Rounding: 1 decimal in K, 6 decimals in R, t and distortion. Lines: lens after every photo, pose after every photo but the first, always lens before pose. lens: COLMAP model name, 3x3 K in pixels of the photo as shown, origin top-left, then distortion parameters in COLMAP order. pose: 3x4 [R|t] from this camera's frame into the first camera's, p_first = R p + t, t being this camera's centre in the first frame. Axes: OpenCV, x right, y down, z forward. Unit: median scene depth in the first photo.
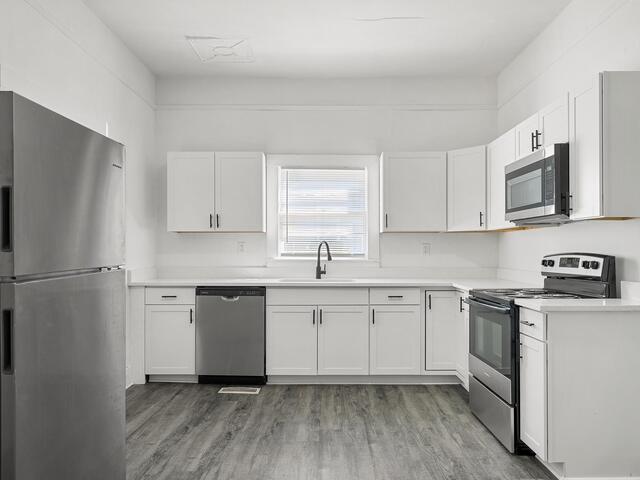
lens RADIAL K [[461.4, 0, 325.0], [0, 461.4, 251.9], [0, 0, 1]] dist [-0.000736, 0.004857]
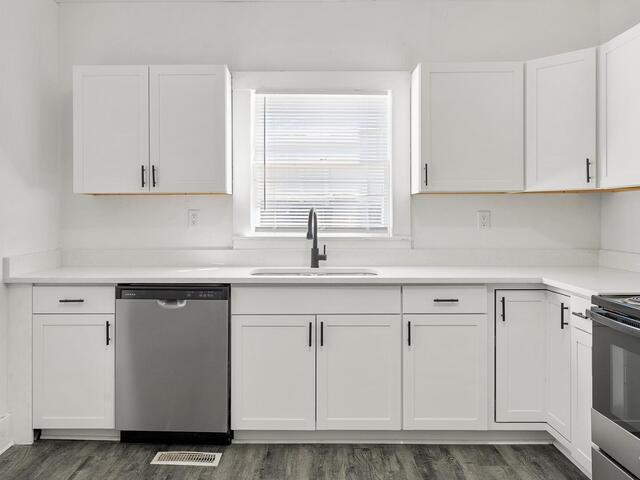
lens RADIAL K [[554.8, 0, 298.5], [0, 554.8, 216.1], [0, 0, 1]] dist [0.000417, -0.000521]
pose [[0.999867, -0.003173, -0.016002, -0.026999], [0.003149, 0.999994, -0.001520, -0.012234], [0.016006, 0.001469, 0.999871, 0.273616]]
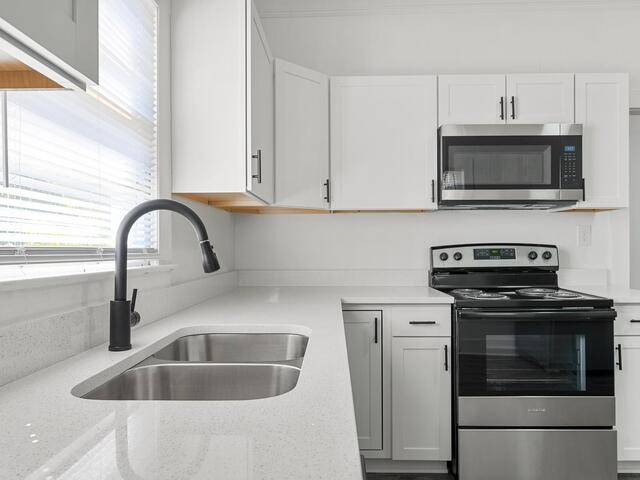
lens RADIAL K [[468.7, 0, 320.3], [0, 468.7, 245.5], [0, 0, 1]] dist [0.002212, 0.002880]
pose [[0.028148, 0.001174, 0.999603, -0.299538], [0.007056, 0.999974, -0.001373, 0.003702], [-0.999579, 0.007092, 0.028139, 0.997024]]
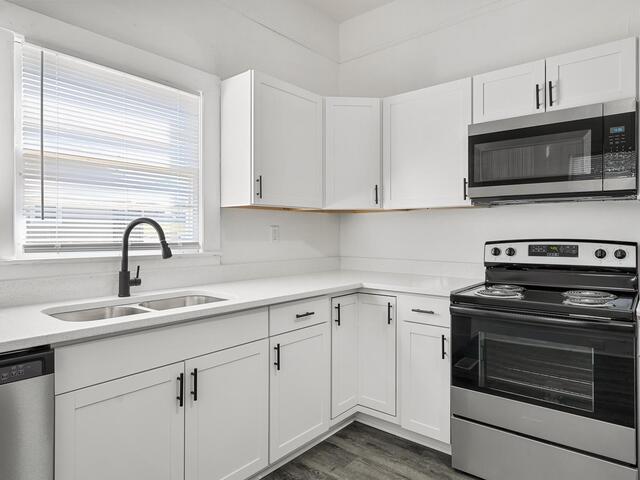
lens RADIAL K [[405.7, 0, 318.8], [0, 405.7, 234.5], [0, 0, 1]] dist [-0.004779, 0.003775]
pose [[0.643588, -0.004604, 0.765359, -0.233417], [0.003427, 0.999989, 0.003133, -0.007976], [-0.765365, 0.000607, 0.643597, 0.646065]]
